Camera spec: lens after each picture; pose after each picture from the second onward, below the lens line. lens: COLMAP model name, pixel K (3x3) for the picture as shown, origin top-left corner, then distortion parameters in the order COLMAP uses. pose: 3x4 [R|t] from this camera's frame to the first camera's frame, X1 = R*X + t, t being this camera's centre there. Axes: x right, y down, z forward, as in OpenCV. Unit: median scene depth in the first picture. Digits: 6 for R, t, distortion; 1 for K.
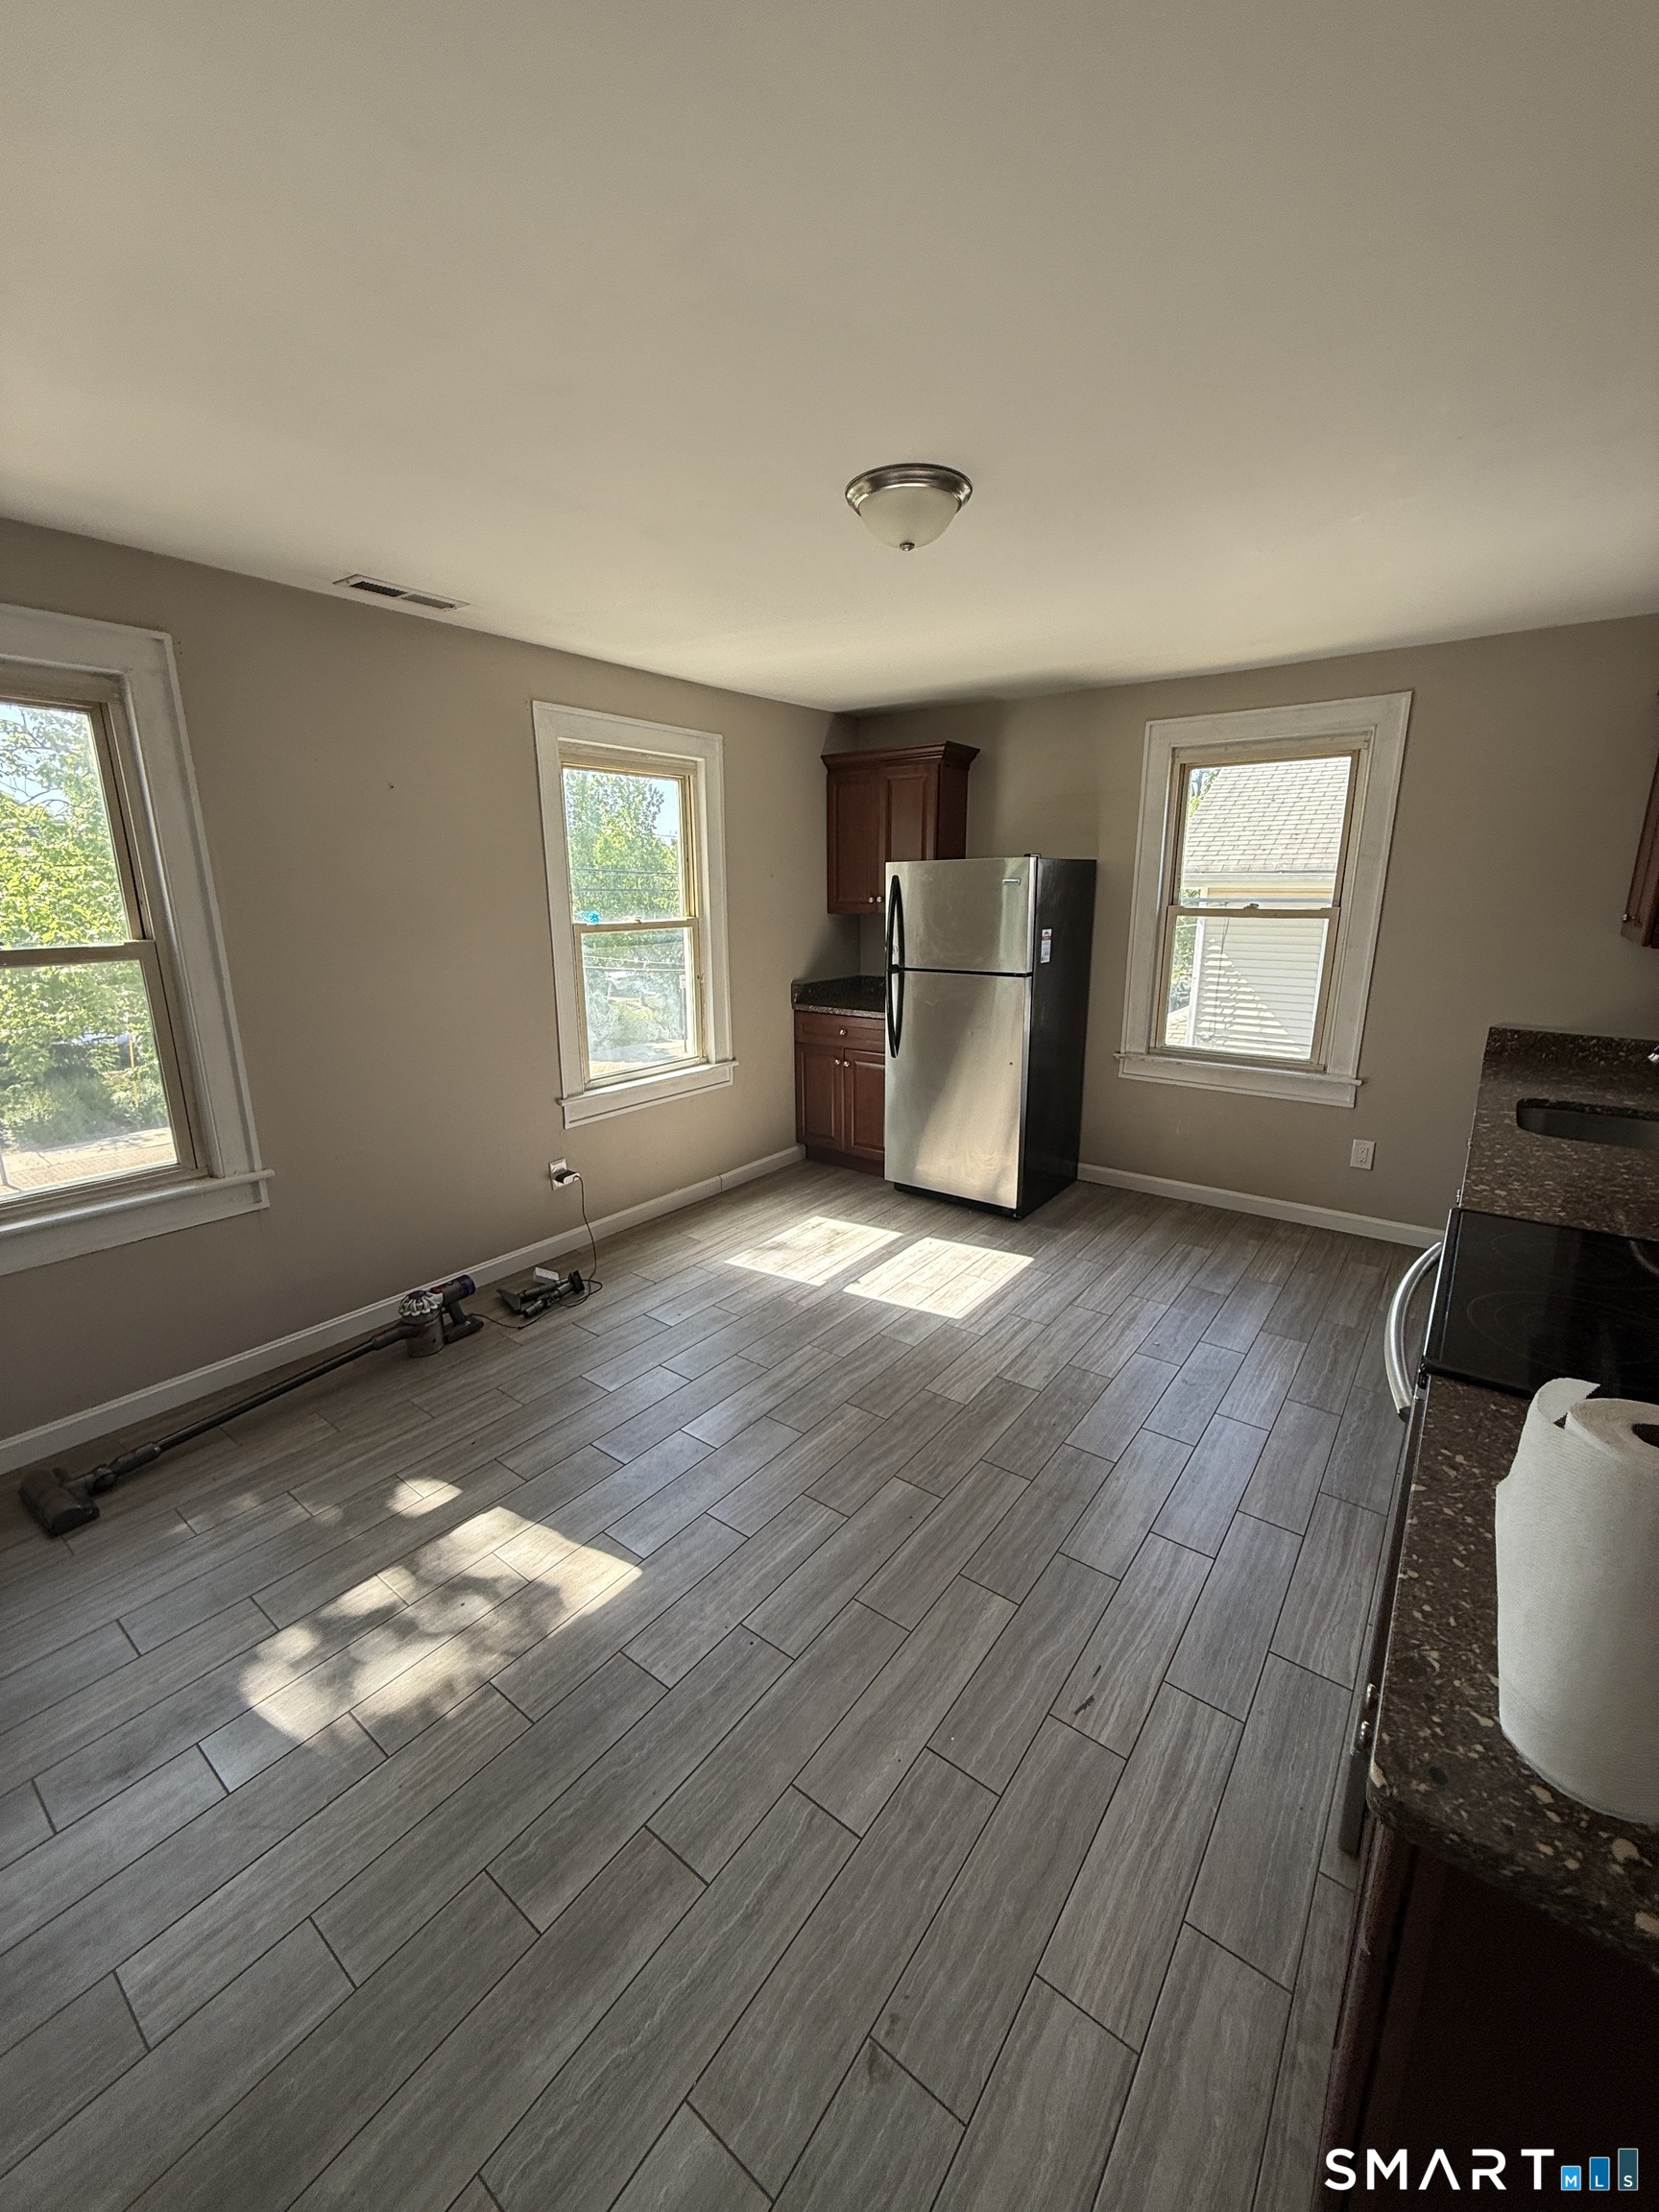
lens RADIAL K [[878.0, 0, 827.4], [0, 878.0, 1105.2], [0, 0, 1]] dist [0.001177, -0.000136]
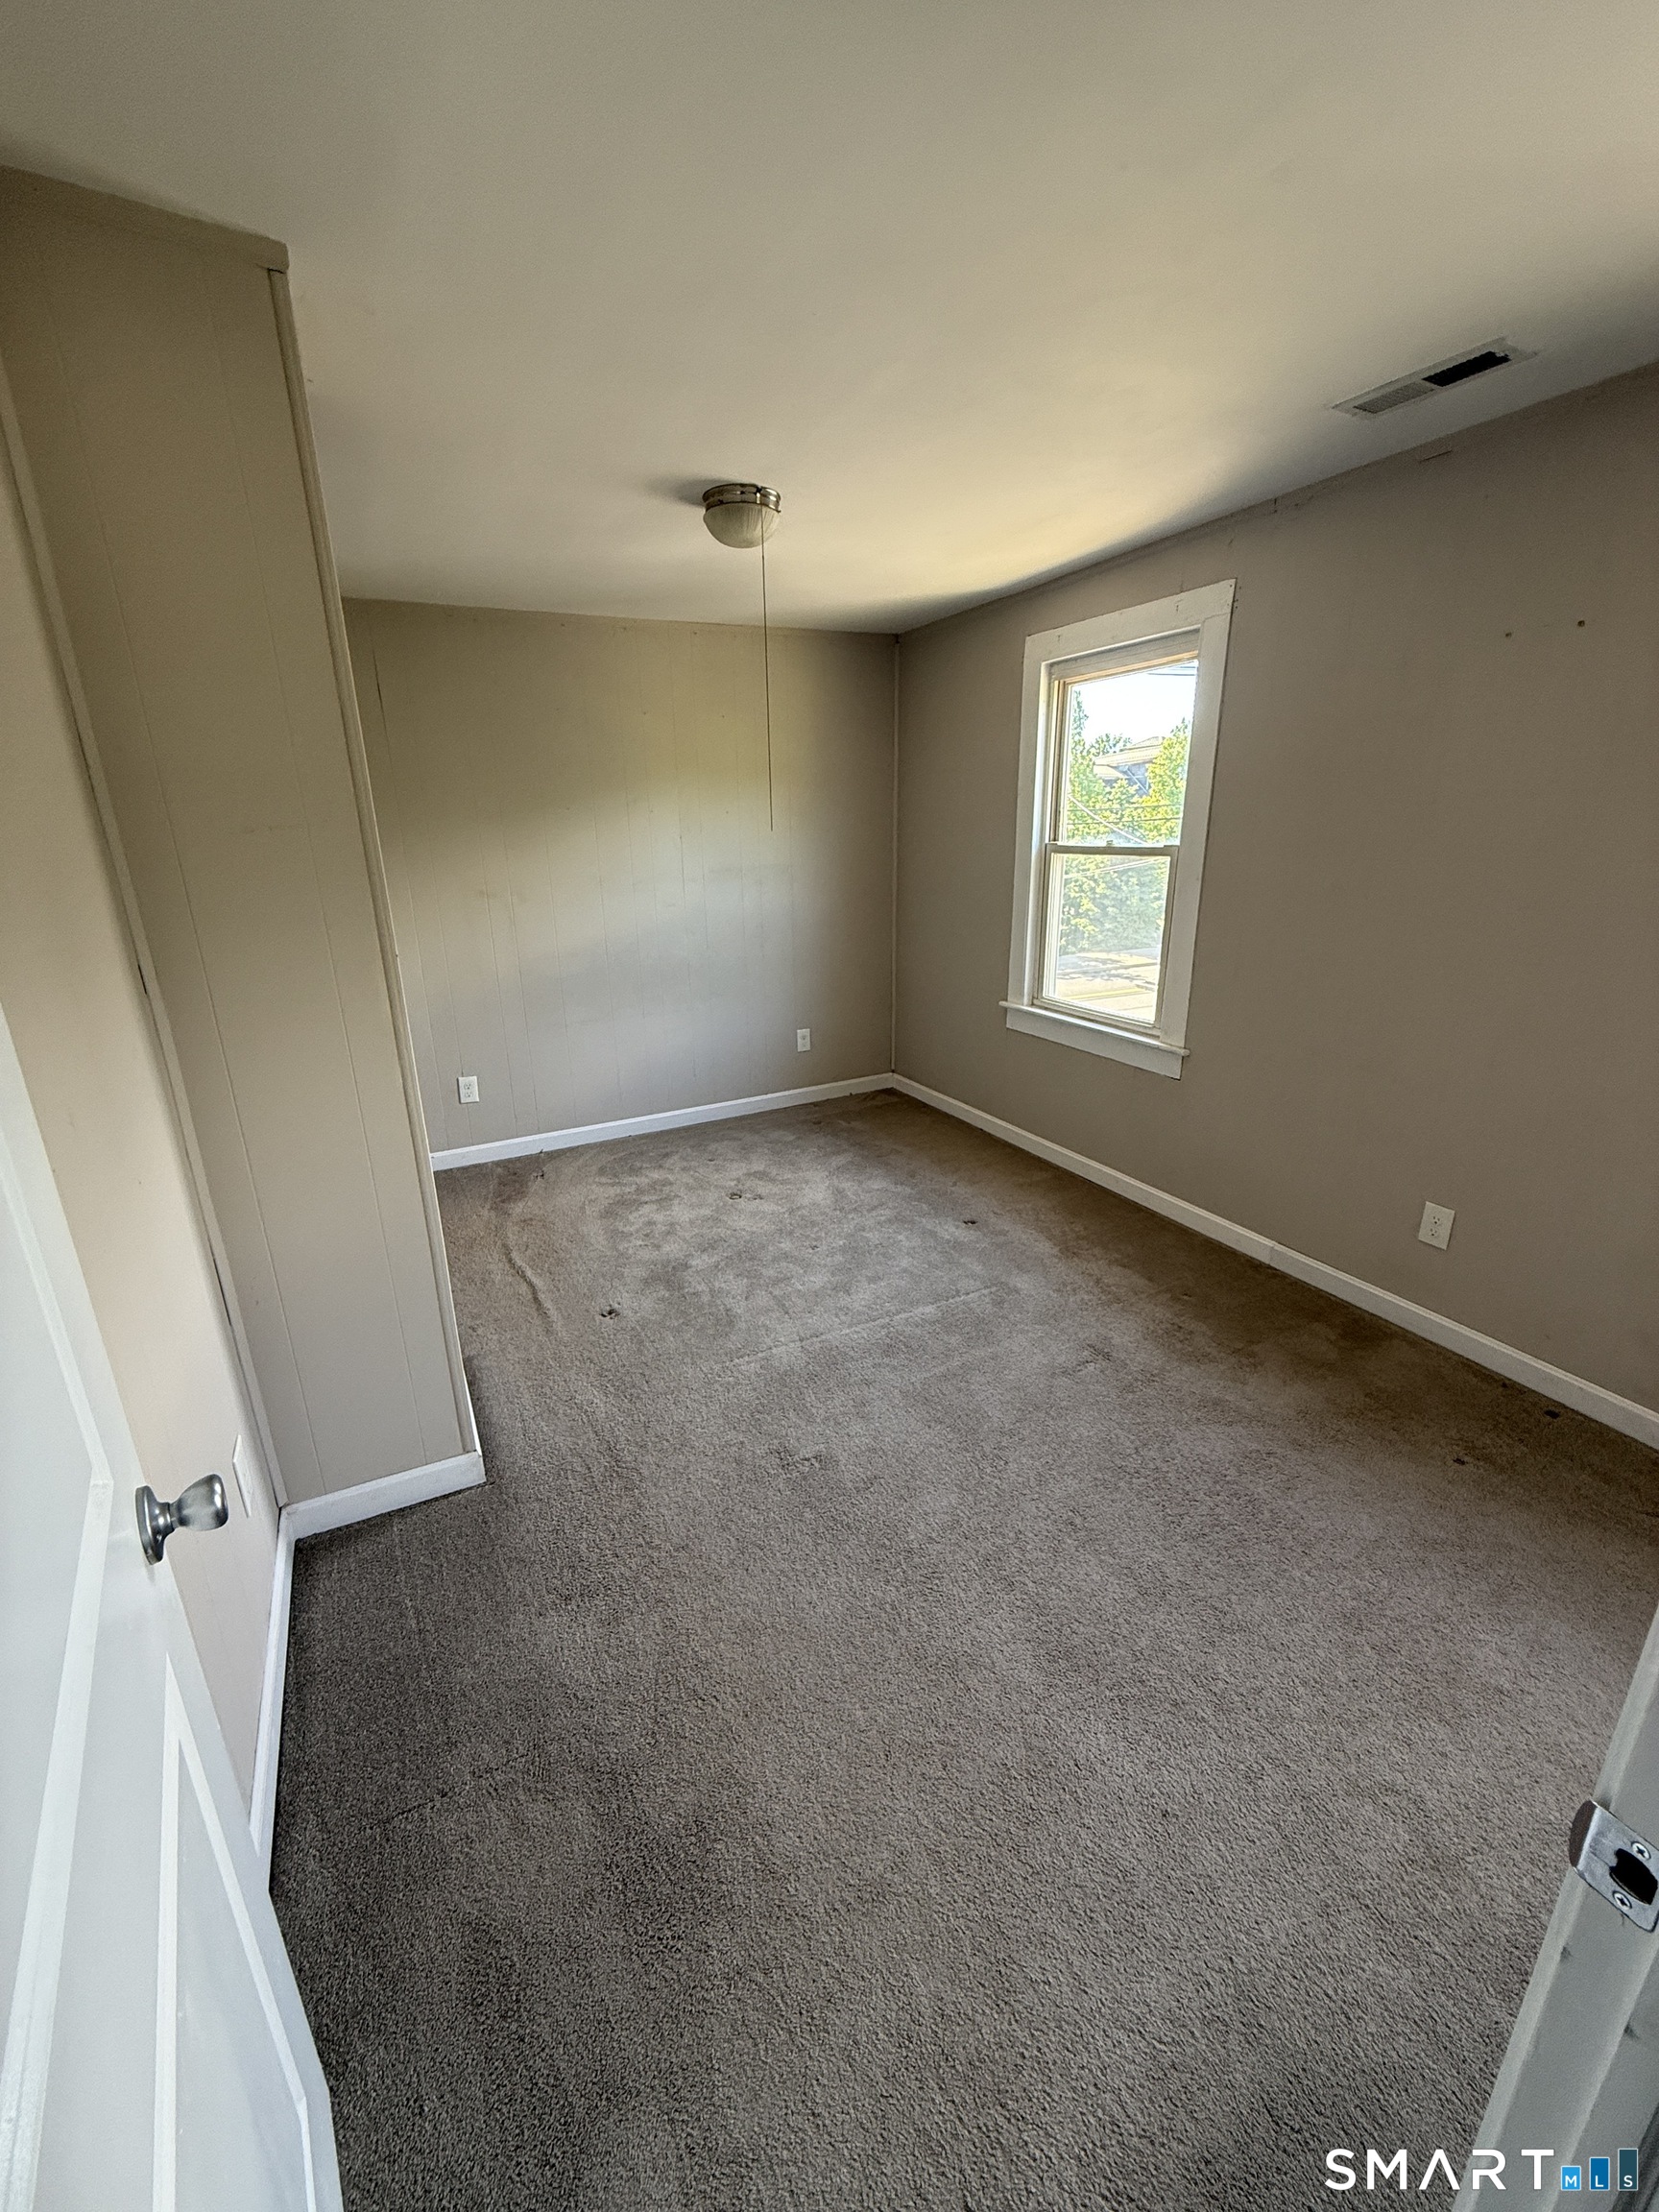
lens RADIAL K [[878.0, 0, 827.4], [0, 878.0, 1105.2], [0, 0, 1]] dist [0.001177, -0.000136]
pose [[0.879306, 0.138461, -0.455686, 0.738839], [-0.103489, 0.989493, 0.100965, -0.029228], [0.464877, -0.041621, 0.884396, 0.083412]]
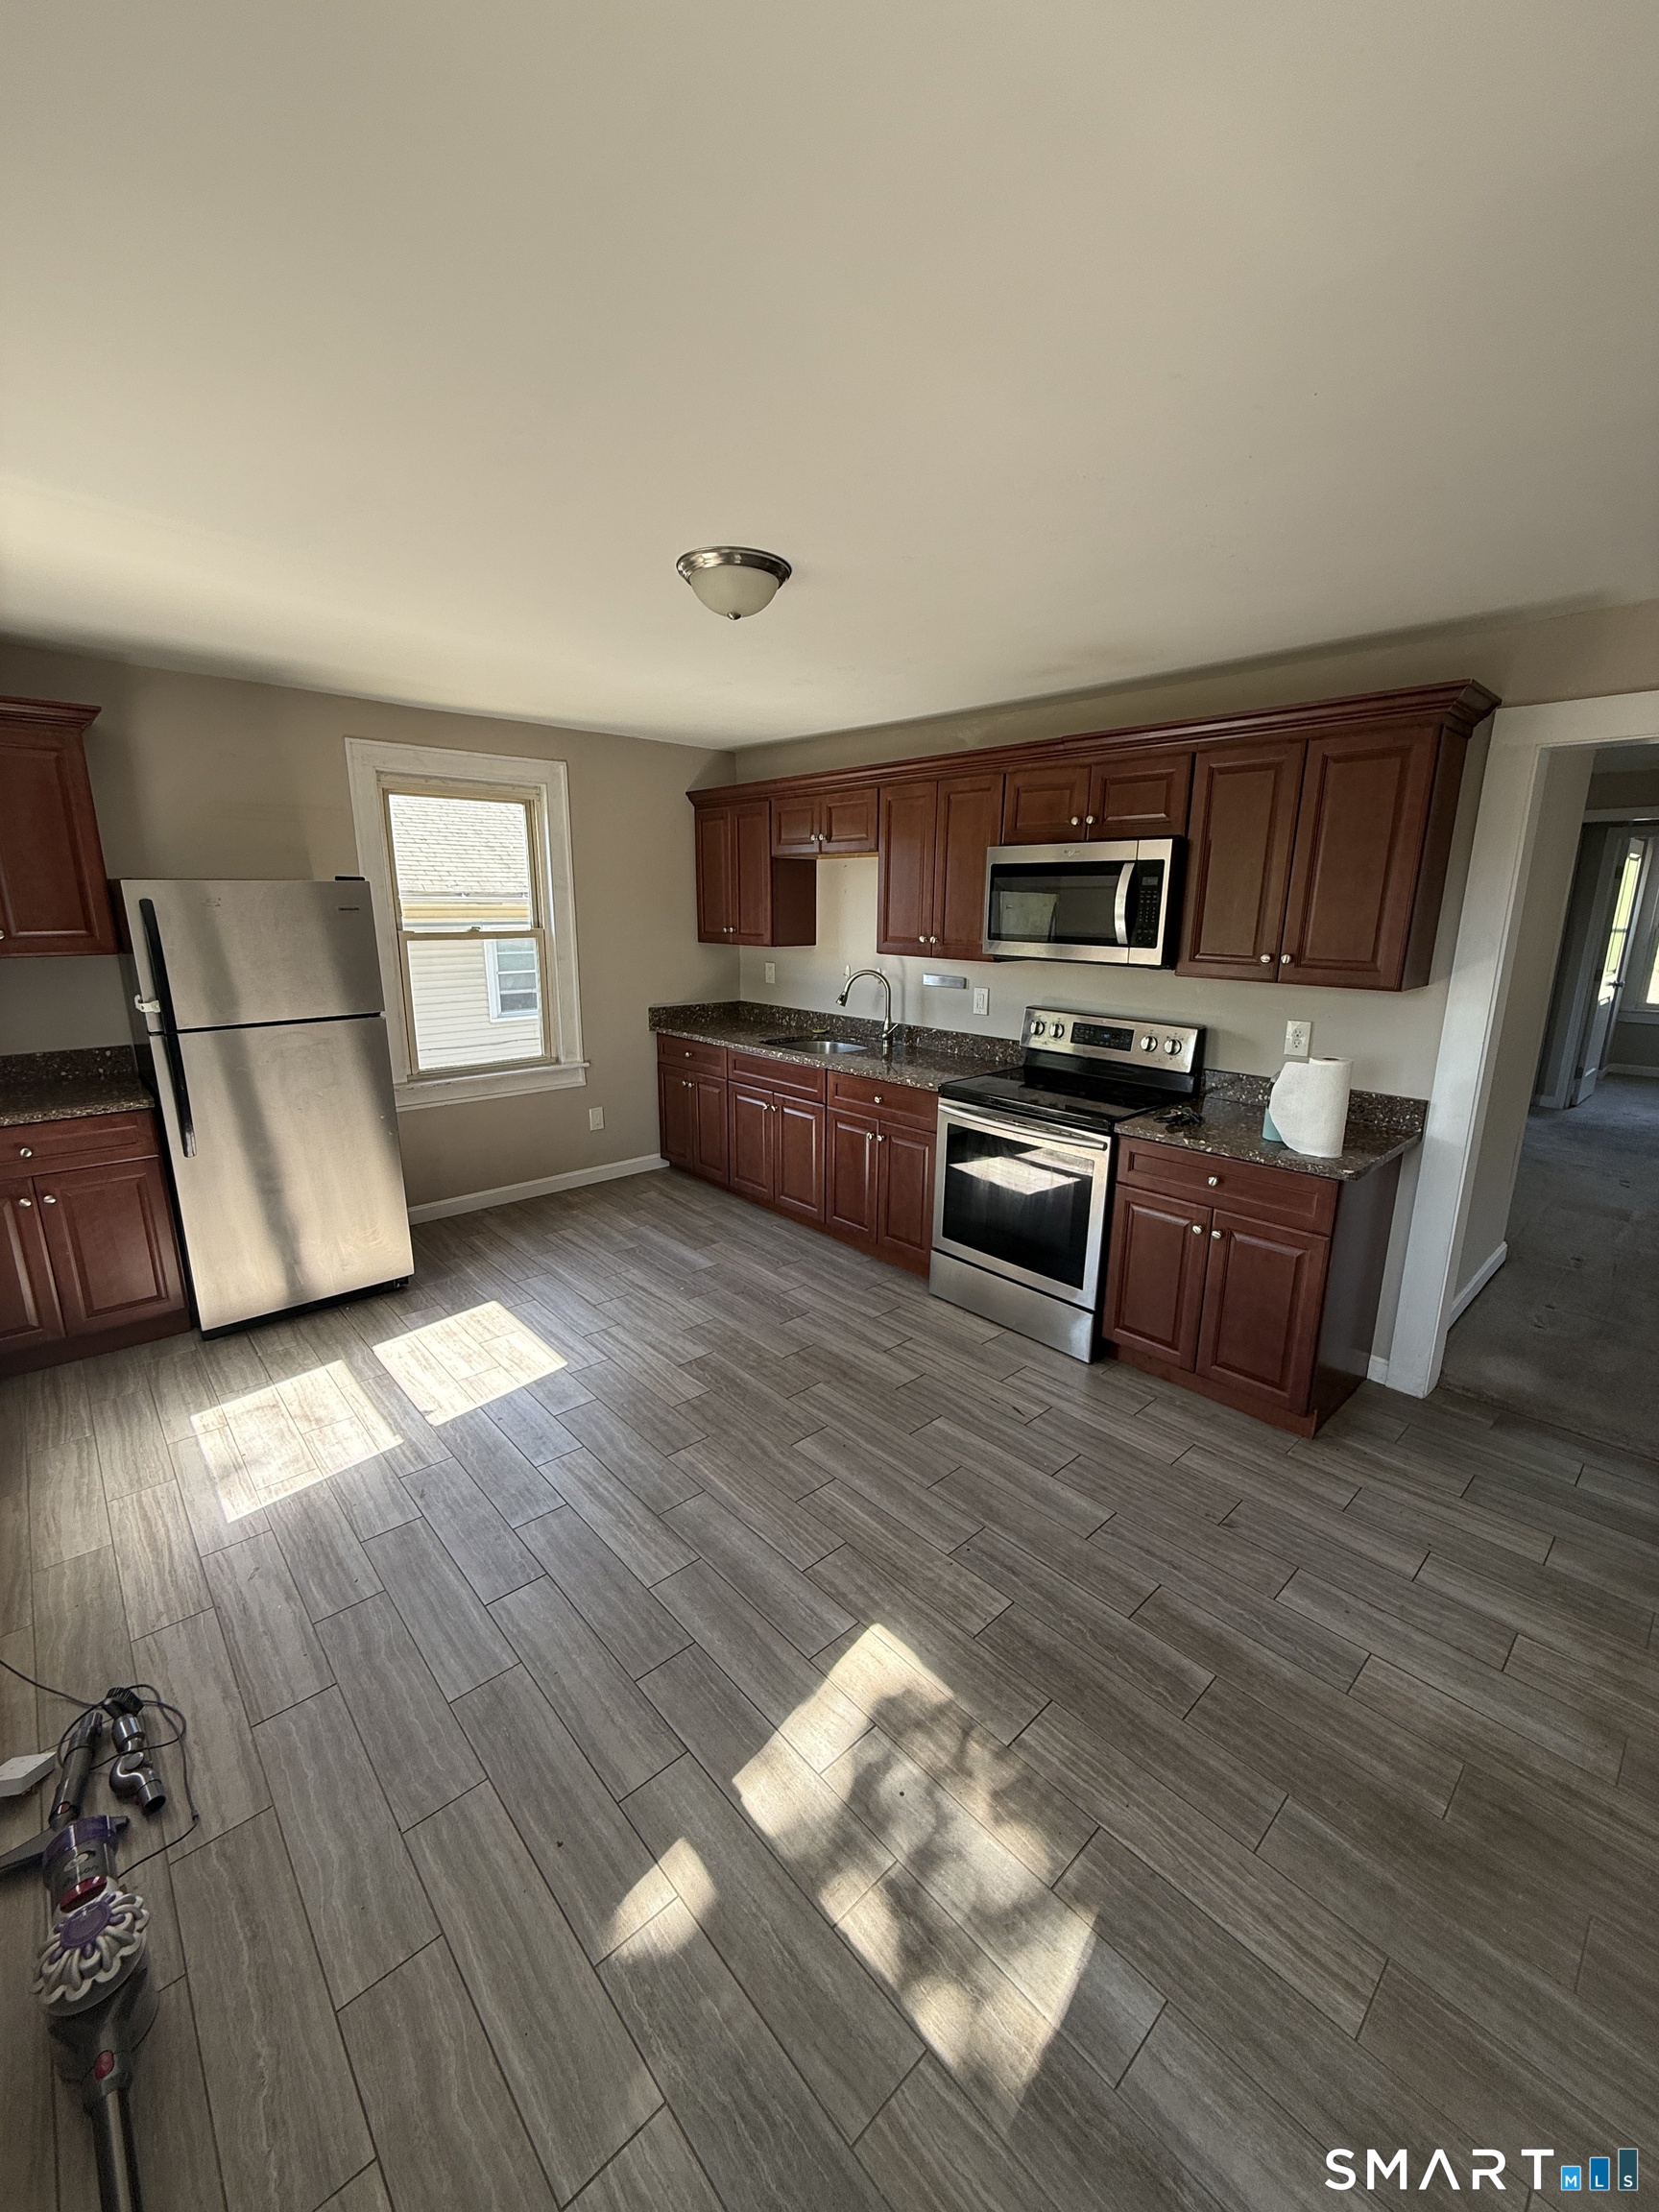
lens RADIAL K [[878.0, 0, 827.4], [0, 878.0, 1105.2], [0, 0, 1]] dist [0.001177, -0.000136]
pose [[0.179634, -0.219290, 0.958980, -0.597634], [0.235237, 0.956131, 0.174575, -0.115848], [-0.955194, 0.194228, 0.223339, 0.419956]]
